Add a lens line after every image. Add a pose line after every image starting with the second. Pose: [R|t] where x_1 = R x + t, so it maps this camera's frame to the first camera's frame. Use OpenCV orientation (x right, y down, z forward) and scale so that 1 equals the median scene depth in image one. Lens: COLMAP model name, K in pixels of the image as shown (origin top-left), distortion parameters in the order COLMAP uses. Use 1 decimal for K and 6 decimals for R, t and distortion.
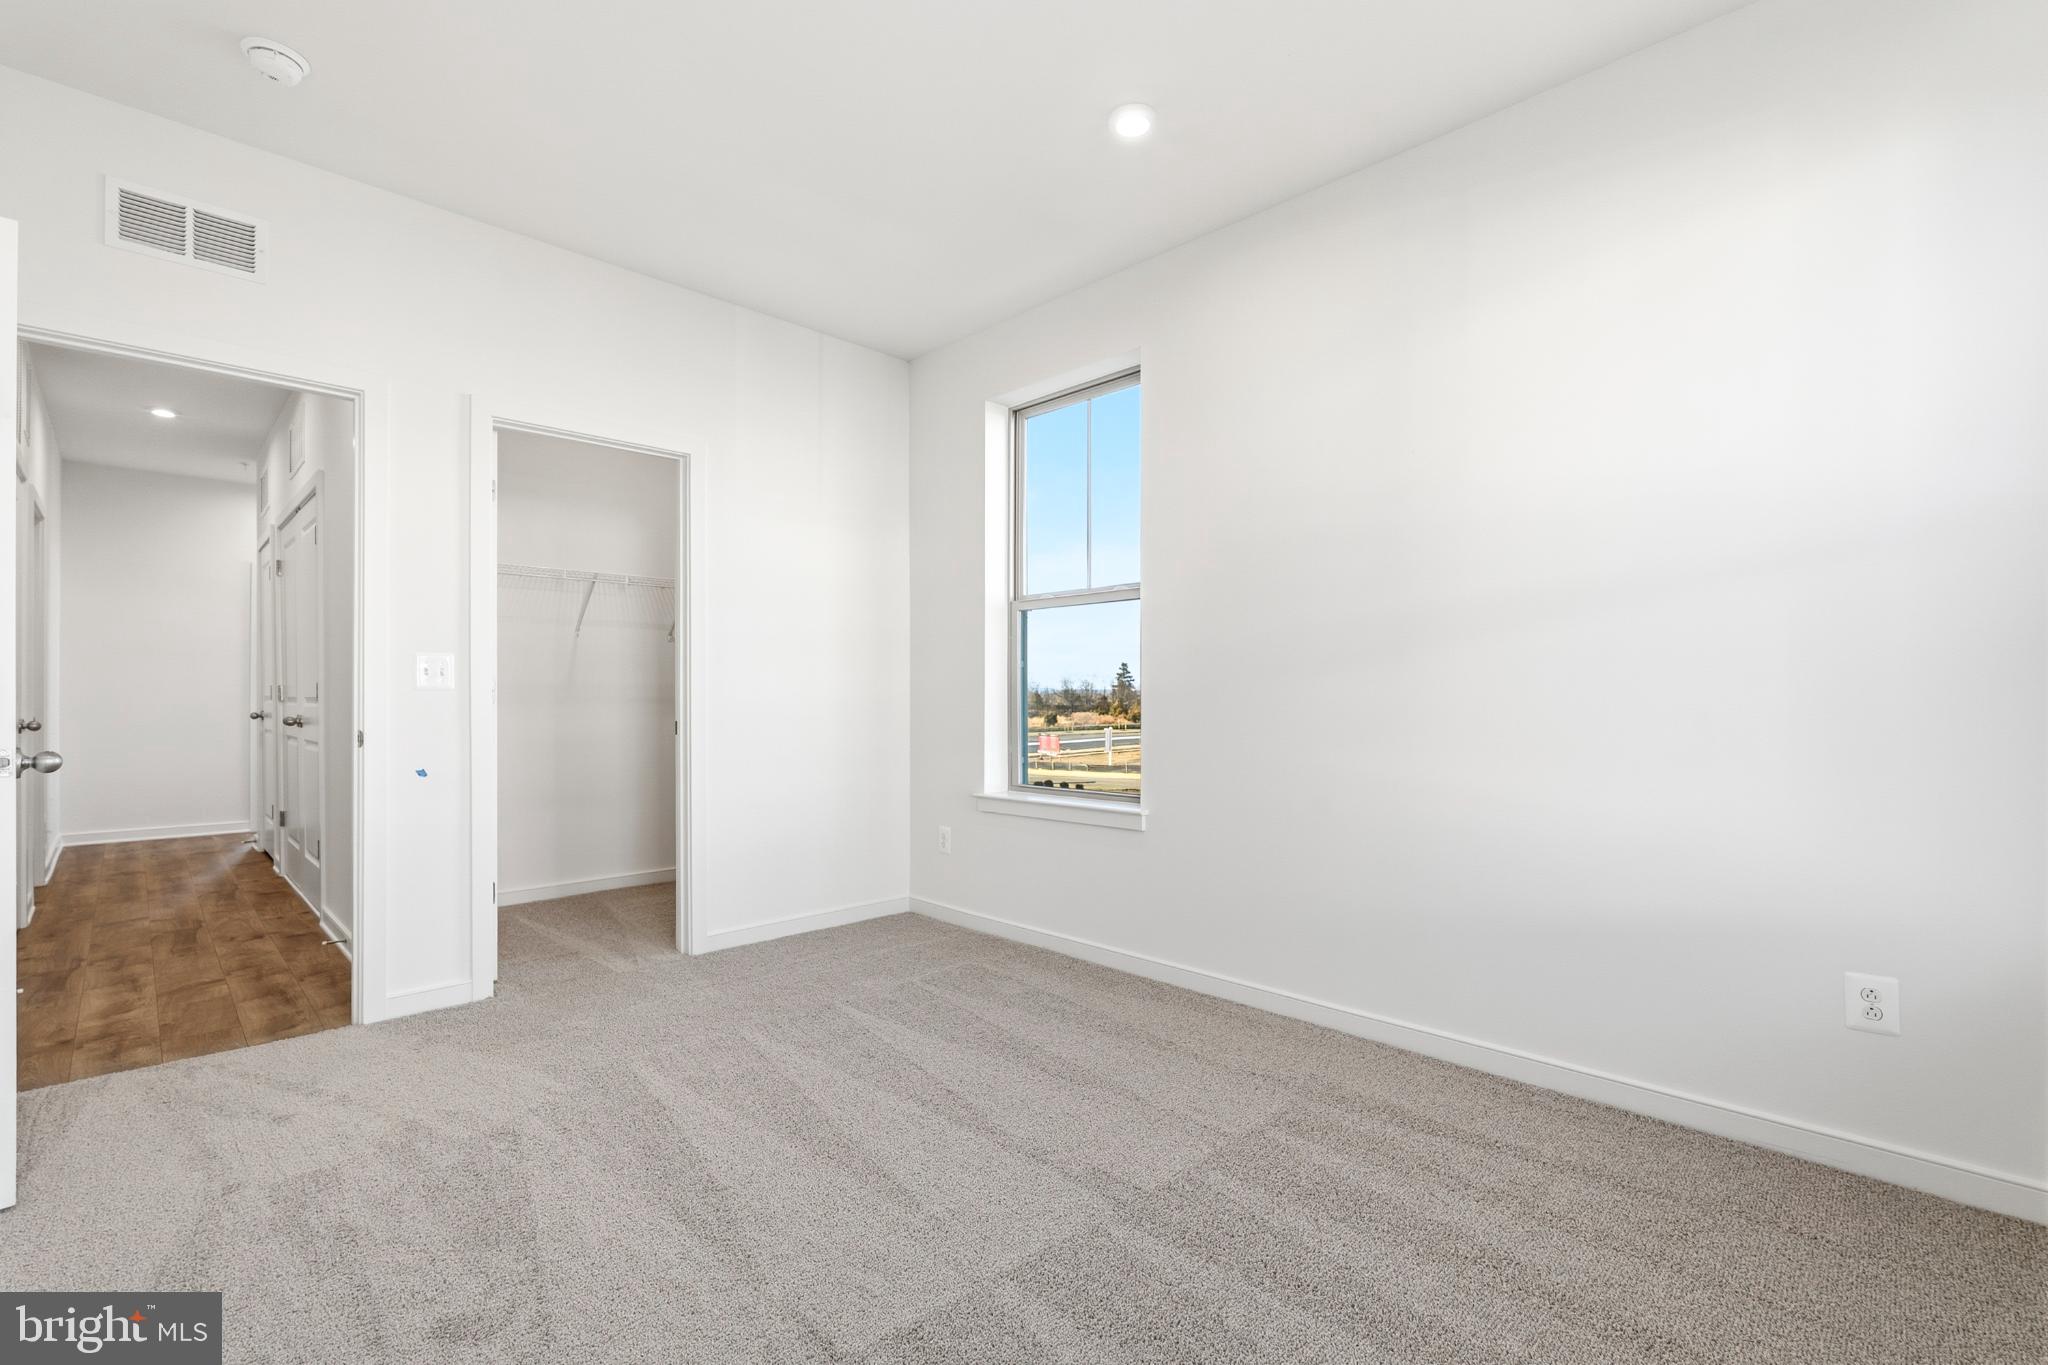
lens RADIAL K [[927.8, 0, 1030.9], [0, 927.8, 692.4], [0, 0, 1]] dist [-0.001861, 0.000100]
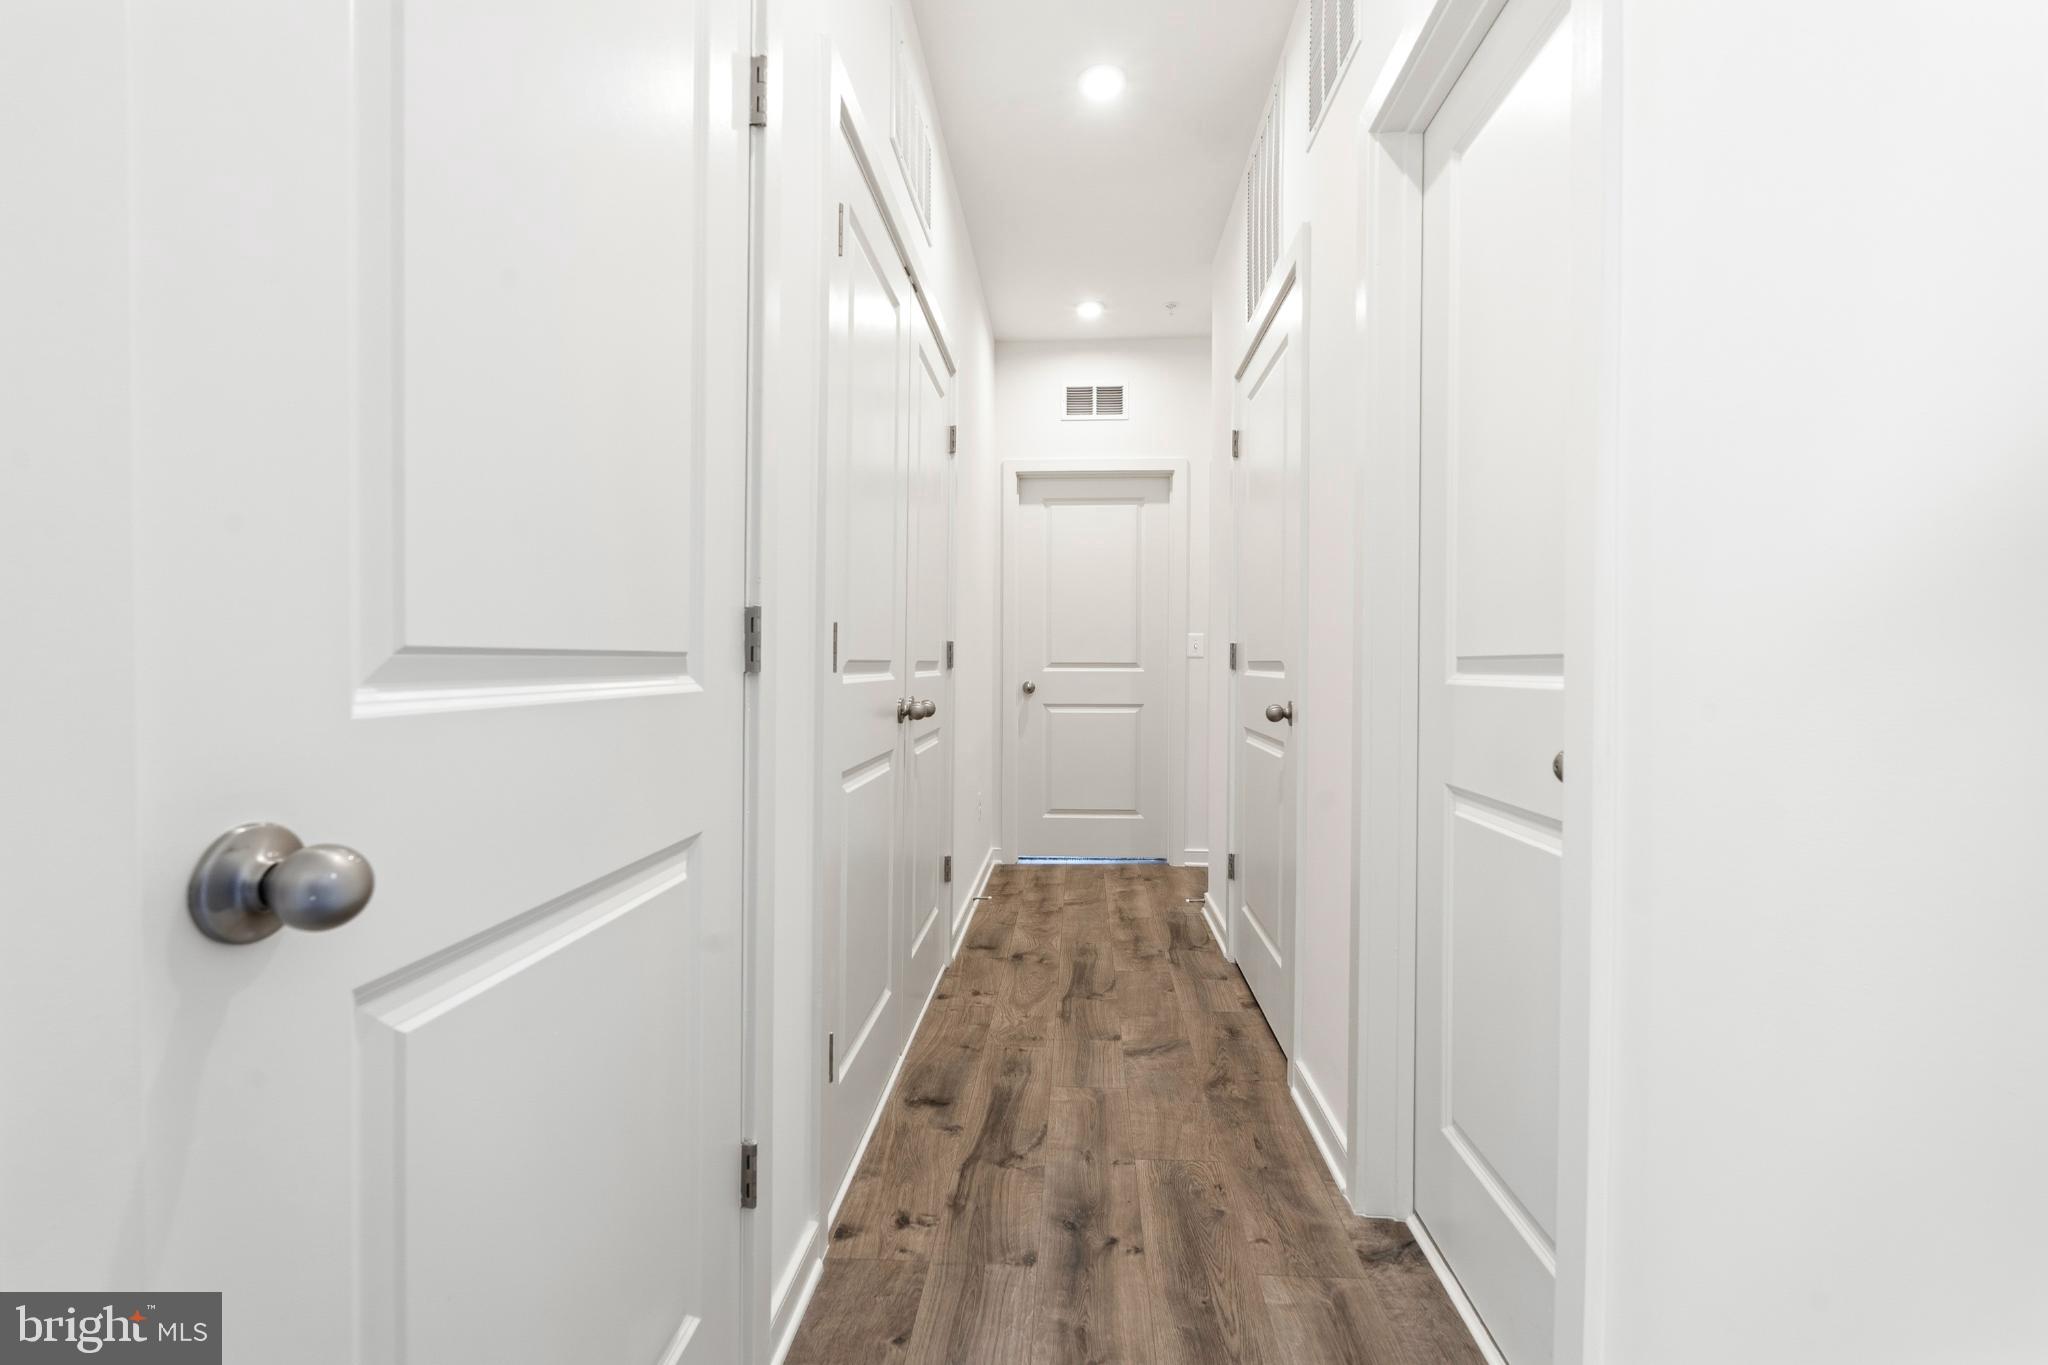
lens RADIAL K [[927.8, 0, 1030.9], [0, 927.8, 692.4], [0, 0, 1]] dist [-0.001861, 0.000100]
pose [[-0.679009, -0.025203, 0.733697, -1.884448], [-0.004346, 0.999531, 0.030313, 0.008198], [-0.734117, 0.017394, -0.678800, 2.024979]]
